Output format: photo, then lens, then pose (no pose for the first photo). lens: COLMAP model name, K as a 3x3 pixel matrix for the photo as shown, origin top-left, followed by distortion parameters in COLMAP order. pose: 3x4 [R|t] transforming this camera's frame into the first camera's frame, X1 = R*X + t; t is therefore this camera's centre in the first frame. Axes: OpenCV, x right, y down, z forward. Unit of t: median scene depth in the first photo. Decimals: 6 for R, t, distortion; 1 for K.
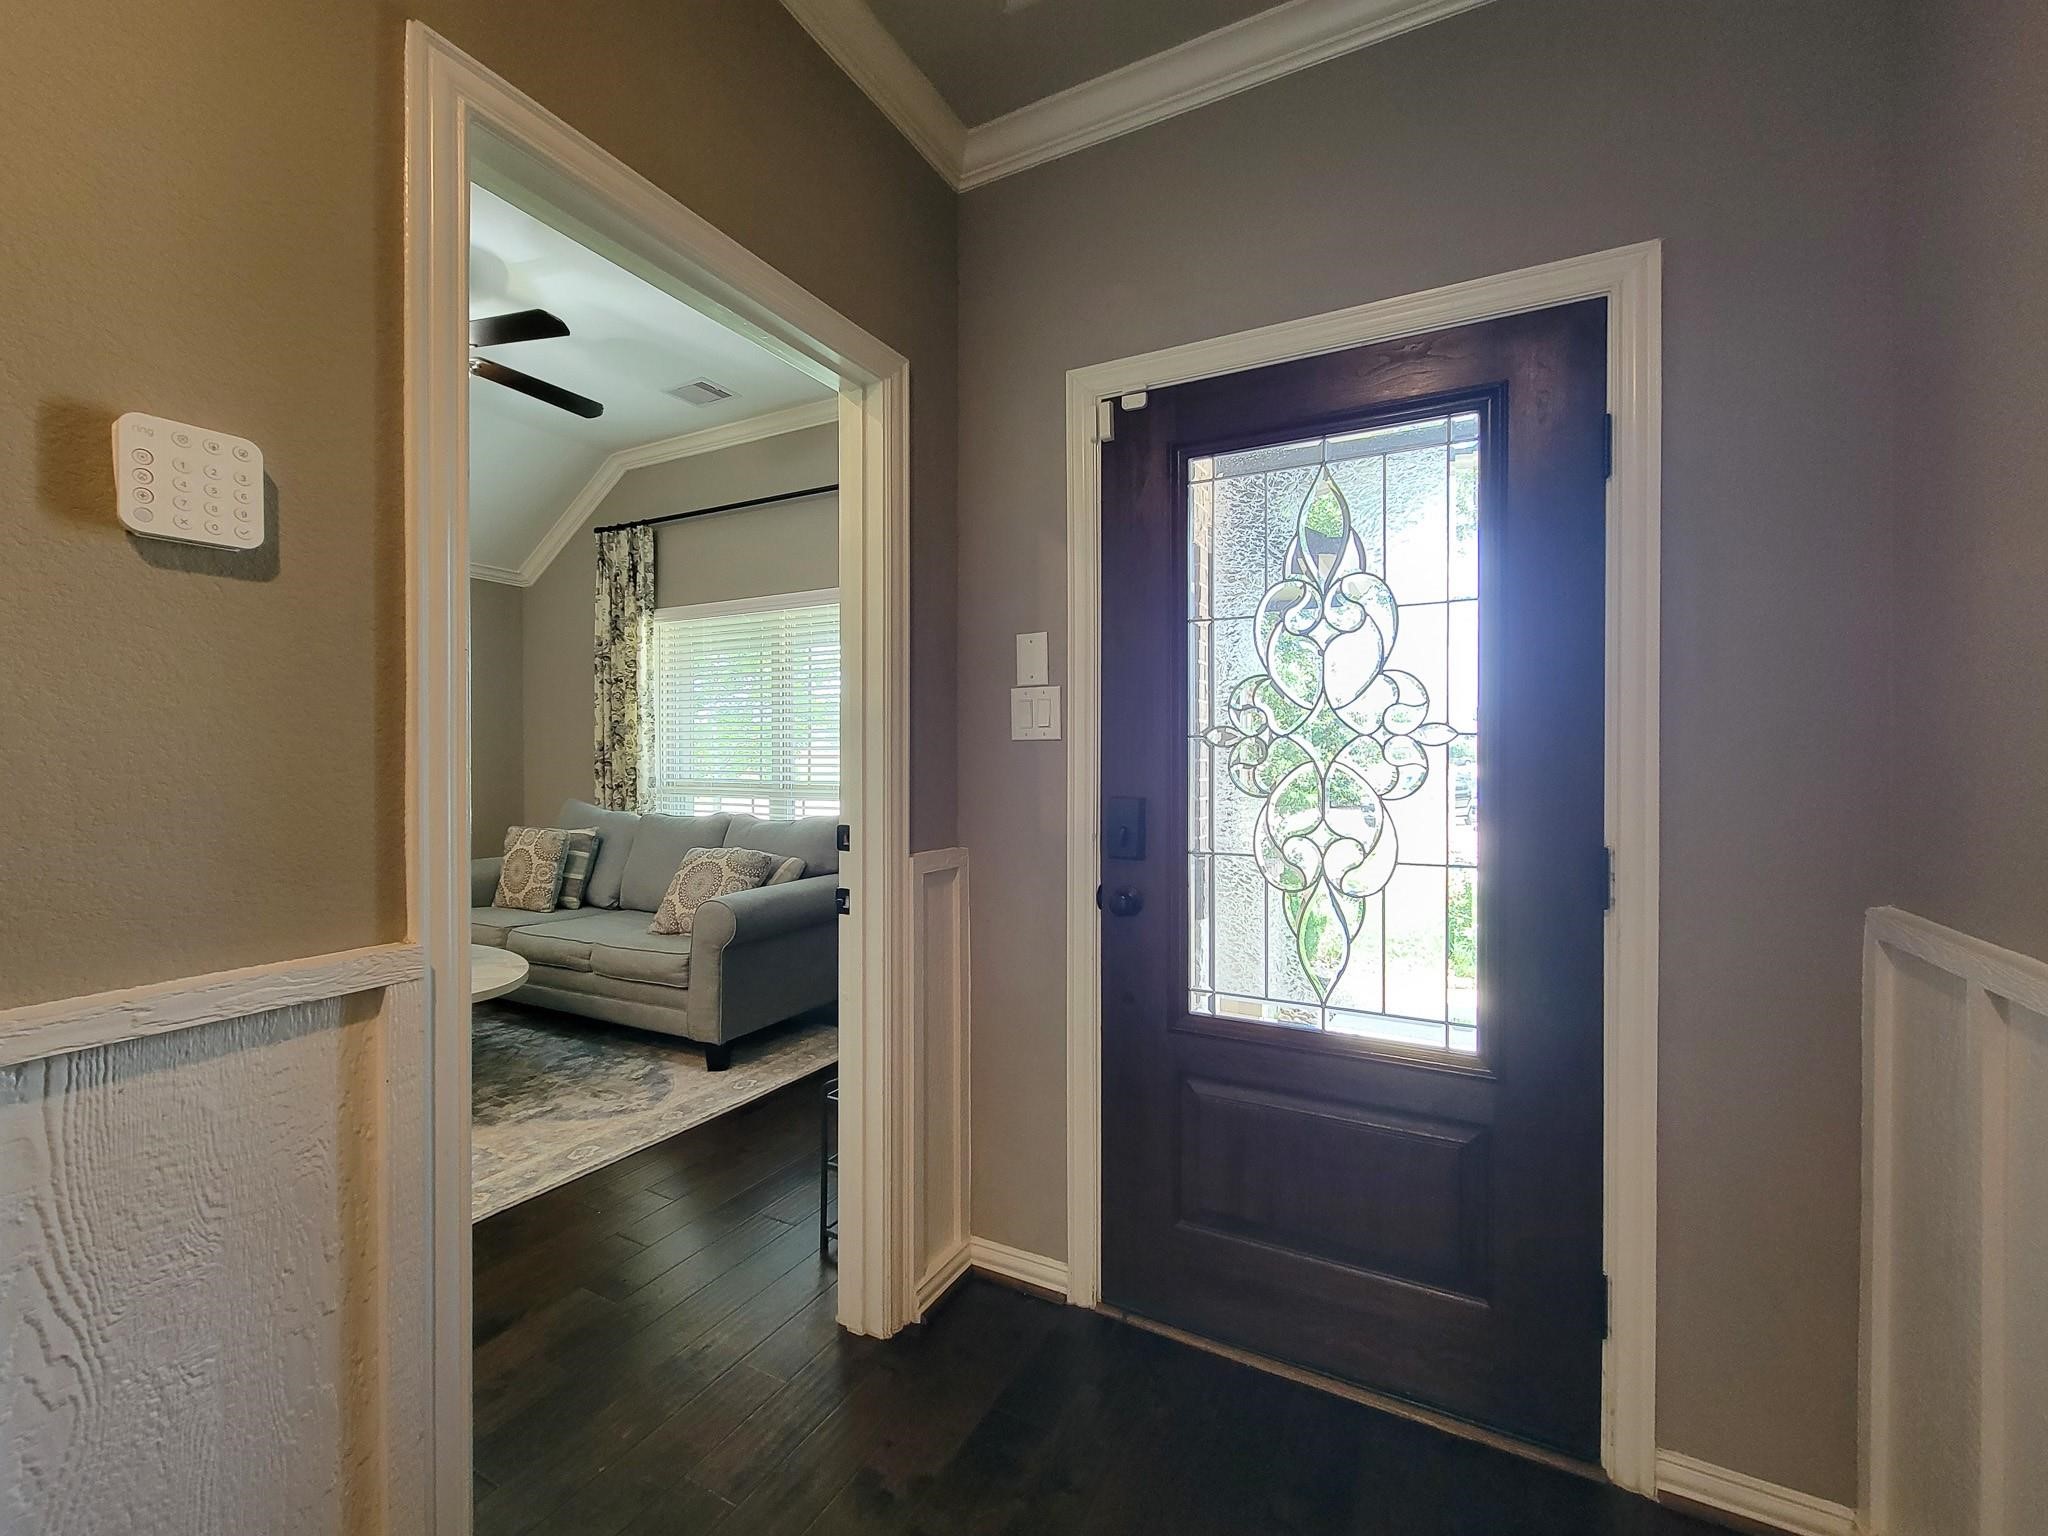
lens RADIAL K [[833.2, 0, 1056.1], [0, 833.2, 768.2], [0, 0, 1]] dist [0.009652, -0.005003]
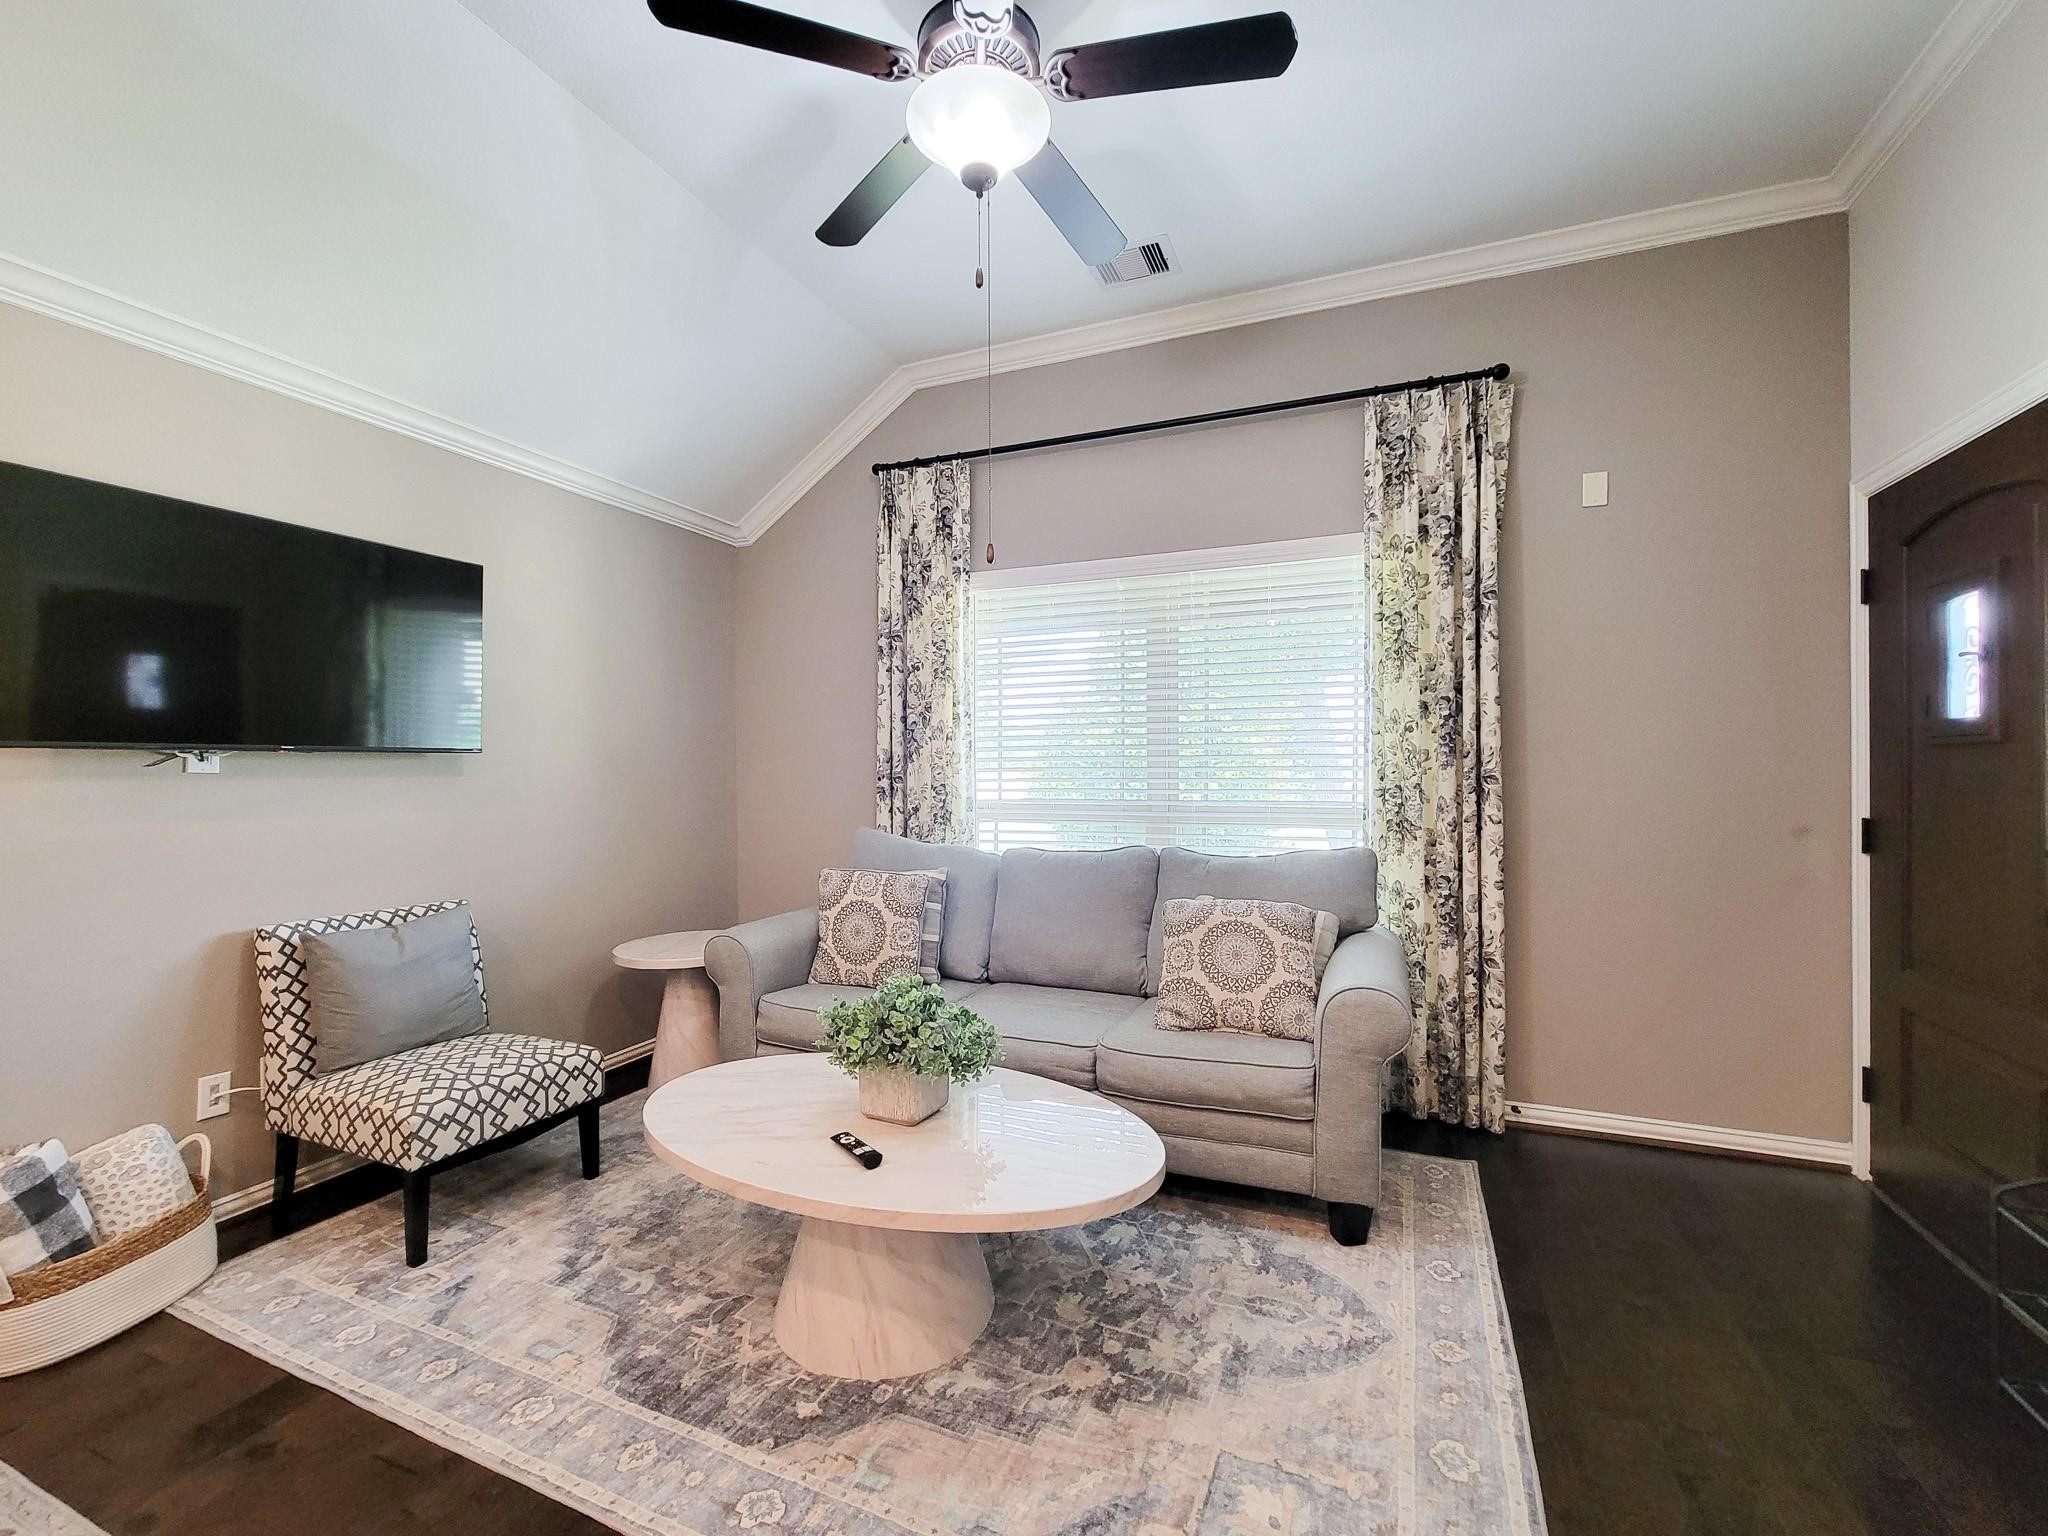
lens RADIAL K [[833.2, 0, 1023.3], [0, 833.2, 774.8], [0, 0, 1]] dist [0.009652, -0.005003]
pose [[0.995288, -0.003812, 0.096885, -0.513848], [0.004582, 0.999960, -0.007726, -0.003511], [-0.096852, 0.008134, 0.995266, 0.256474]]
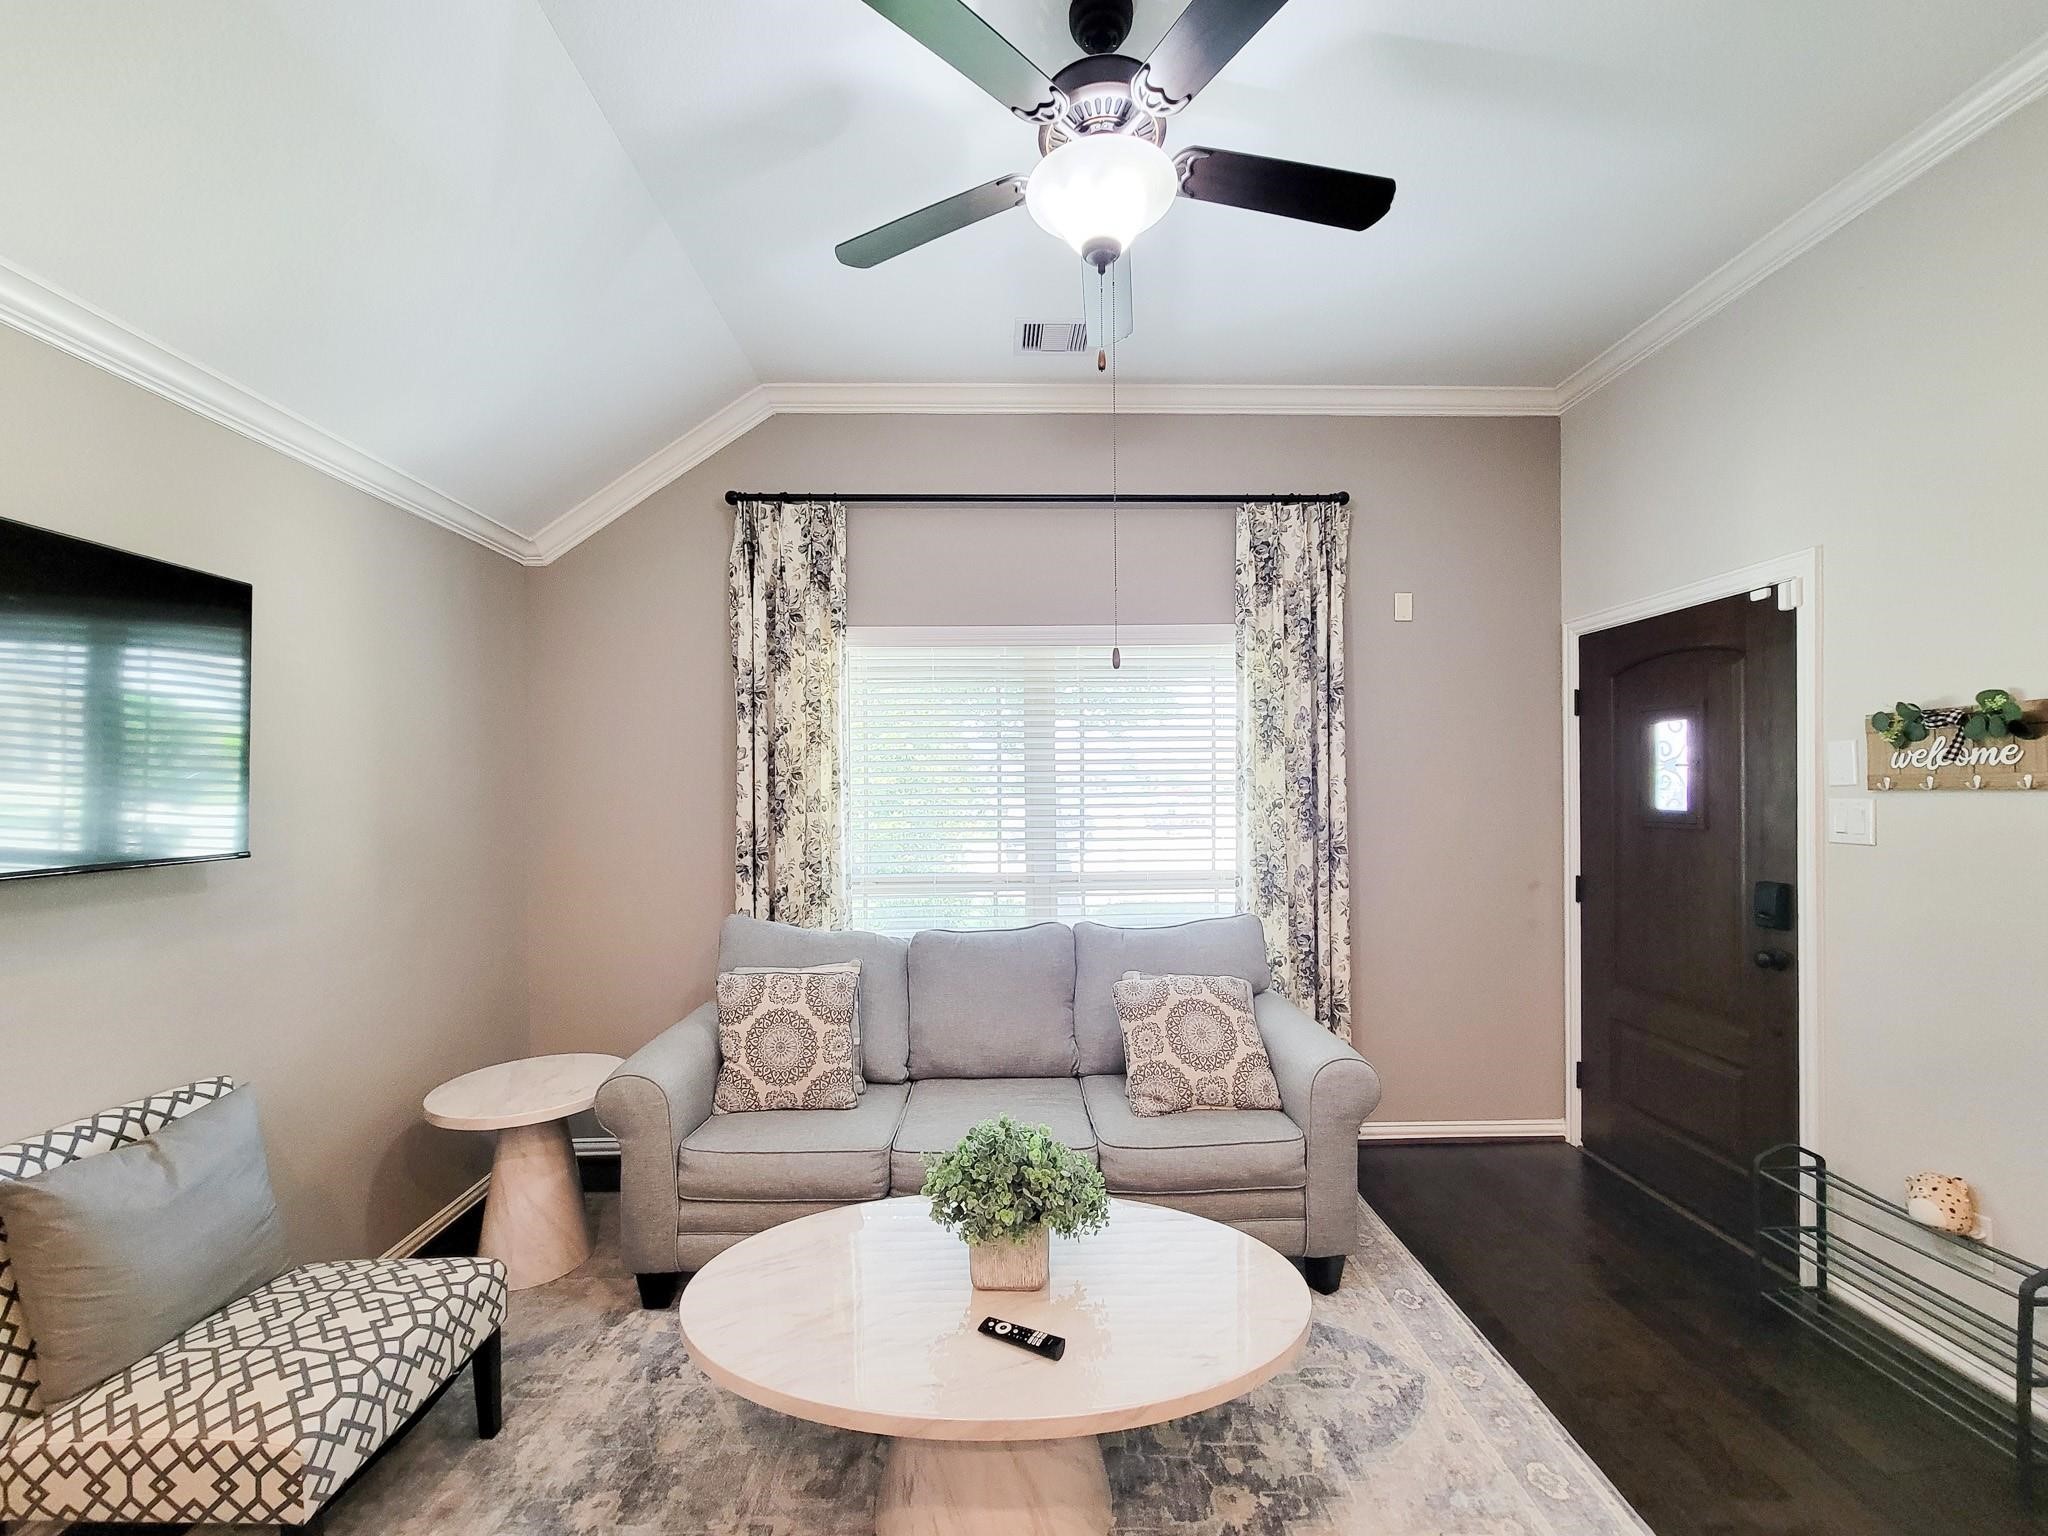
lens RADIAL K [[833.2, 0, 991.5], [0, 833.2, 798.7], [0, 0, 1]] dist [0.009652, -0.005003]
pose [[0.877635, -0.008880, 0.479247, -0.714418], [0.010775, 0.999941, -0.001203, -0.049196], [-0.479208, 0.006220, 0.877679, 0.351923]]
